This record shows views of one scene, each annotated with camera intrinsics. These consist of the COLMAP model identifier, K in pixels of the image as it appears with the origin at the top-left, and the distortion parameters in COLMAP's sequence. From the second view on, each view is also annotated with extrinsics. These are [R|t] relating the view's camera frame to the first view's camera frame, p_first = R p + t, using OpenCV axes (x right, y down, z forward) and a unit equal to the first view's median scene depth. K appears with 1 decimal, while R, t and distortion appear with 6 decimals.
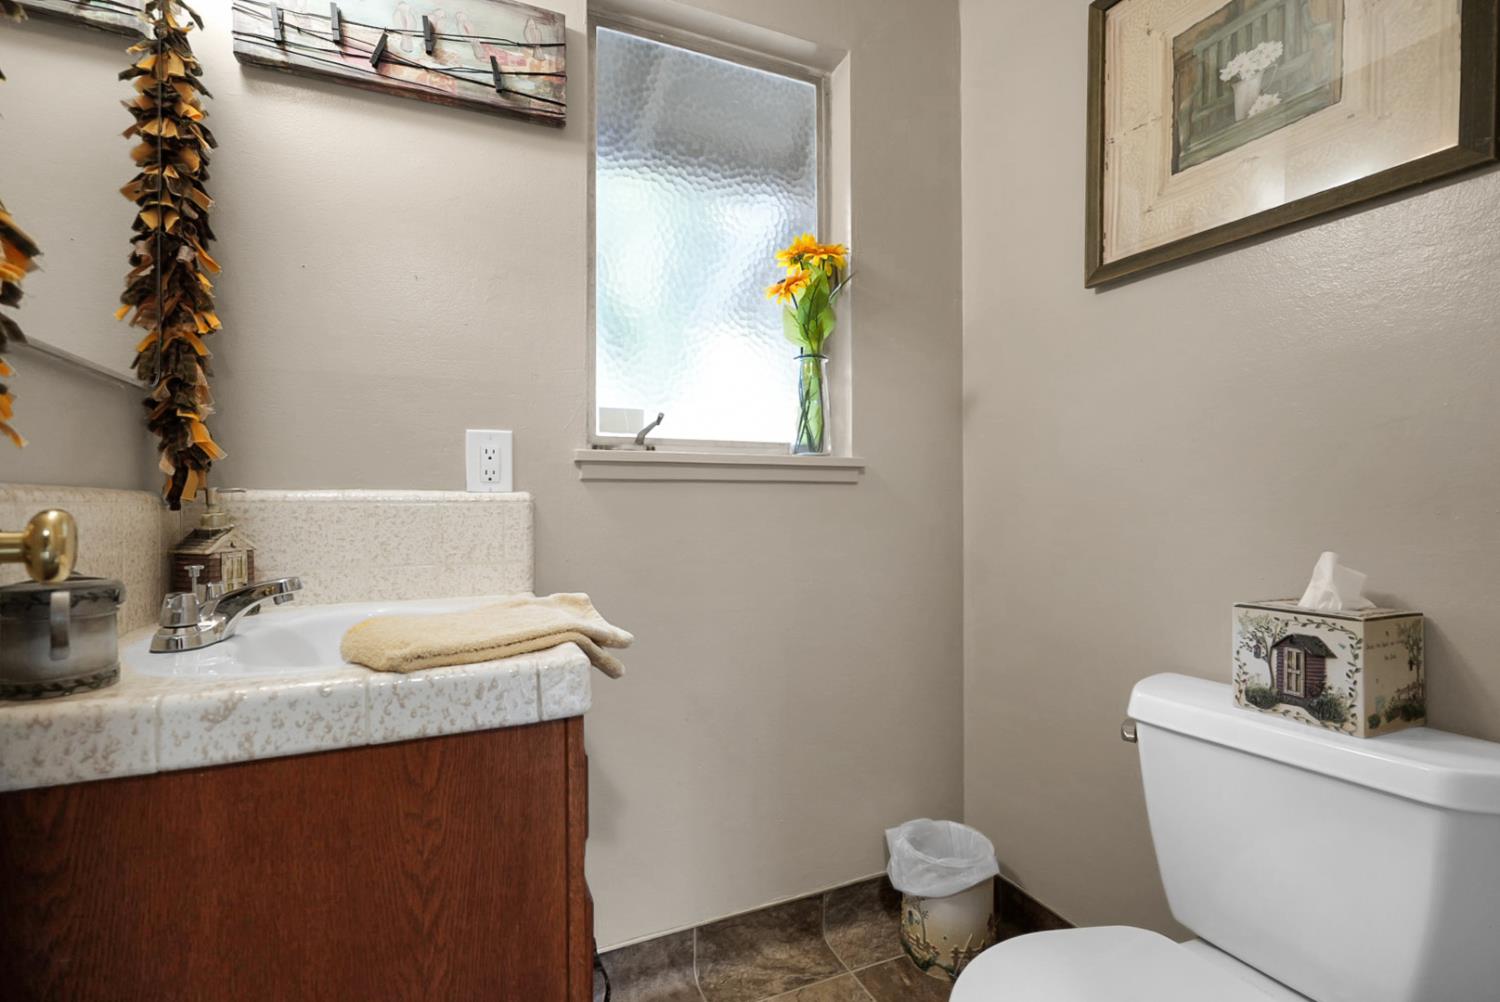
lens RADIAL K [[672.7, 0, 781.4], [0, 672.7, 491.0], [0, 0, 1]] dist [-0.004386, 0.001841]
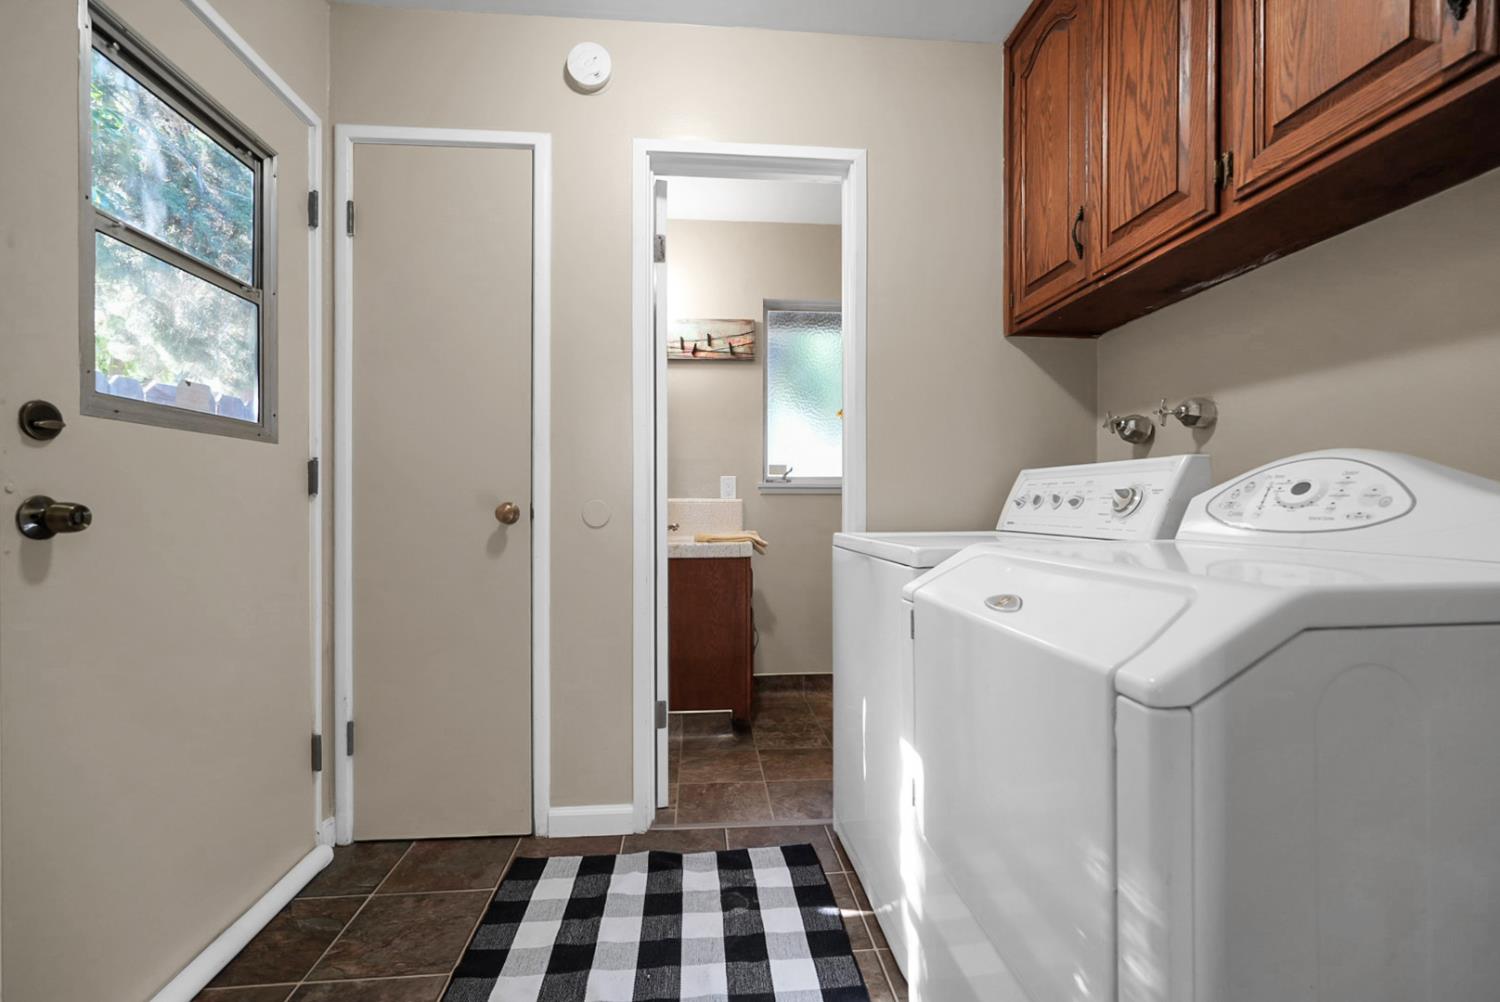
lens RADIAL K [[672.7, 0, 751.1], [0, 672.7, 500.5], [0, 0, 1]] dist [-0.004386, 0.001841]
pose [[0.932515, 0.006513, -0.361071, 0.674335], [-0.003679, 0.999957, 0.008535, -0.017282], [0.361111, -0.006631, 0.932499, -1.596204]]
